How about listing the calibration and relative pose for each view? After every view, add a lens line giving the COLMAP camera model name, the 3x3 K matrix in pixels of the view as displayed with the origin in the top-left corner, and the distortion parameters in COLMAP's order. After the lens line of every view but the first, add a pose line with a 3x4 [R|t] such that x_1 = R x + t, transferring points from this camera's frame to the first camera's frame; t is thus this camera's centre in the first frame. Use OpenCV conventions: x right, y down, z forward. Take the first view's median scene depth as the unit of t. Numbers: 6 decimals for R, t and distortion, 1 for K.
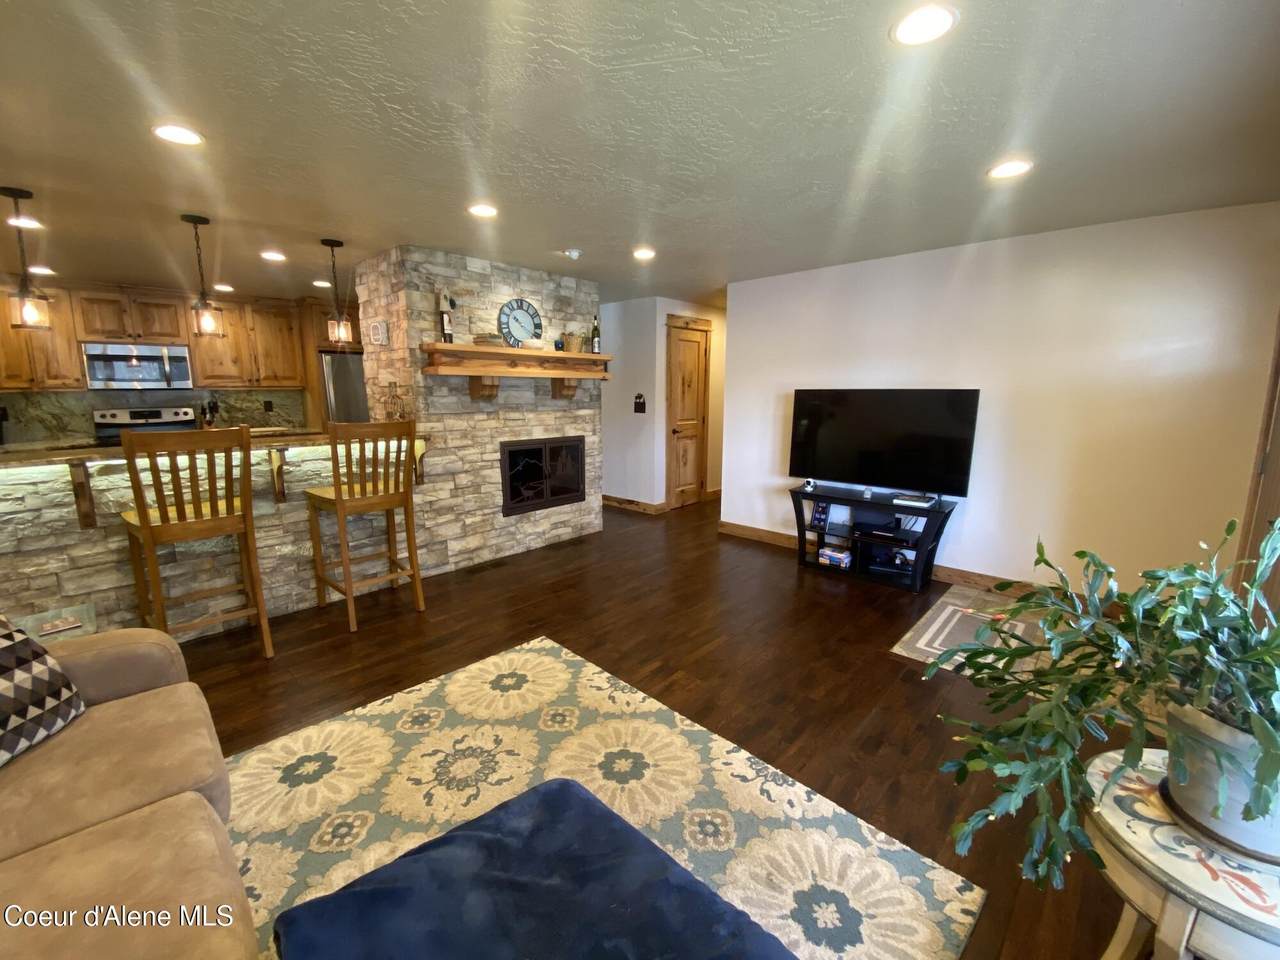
lens RADIAL K [[518.9, 0, 634.8], [0, 518.9, 480.7], [0, 0, 1]] dist [-0.001122, -0.001295]
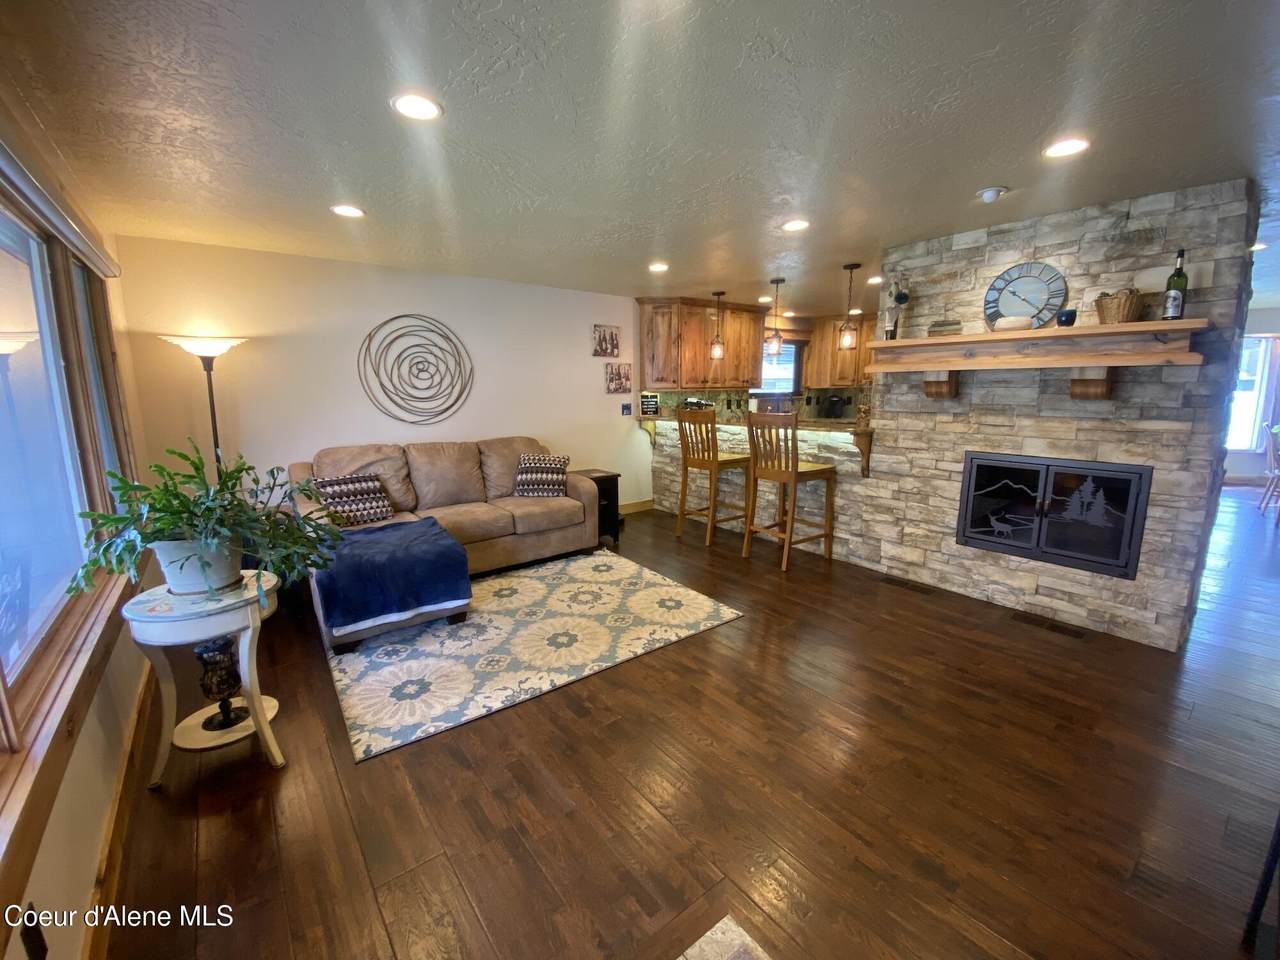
lens RADIAL K [[518.9, 0, 633.7], [0, 518.9, 473.0], [0, 0, 1]] dist [-0.001122, -0.001295]
pose [[-0.157544, 0.154589, -0.975337, 0.649987], [-0.168491, 0.968980, 0.180798, -0.106109], [0.973032, 0.192820, -0.126610, 0.638079]]
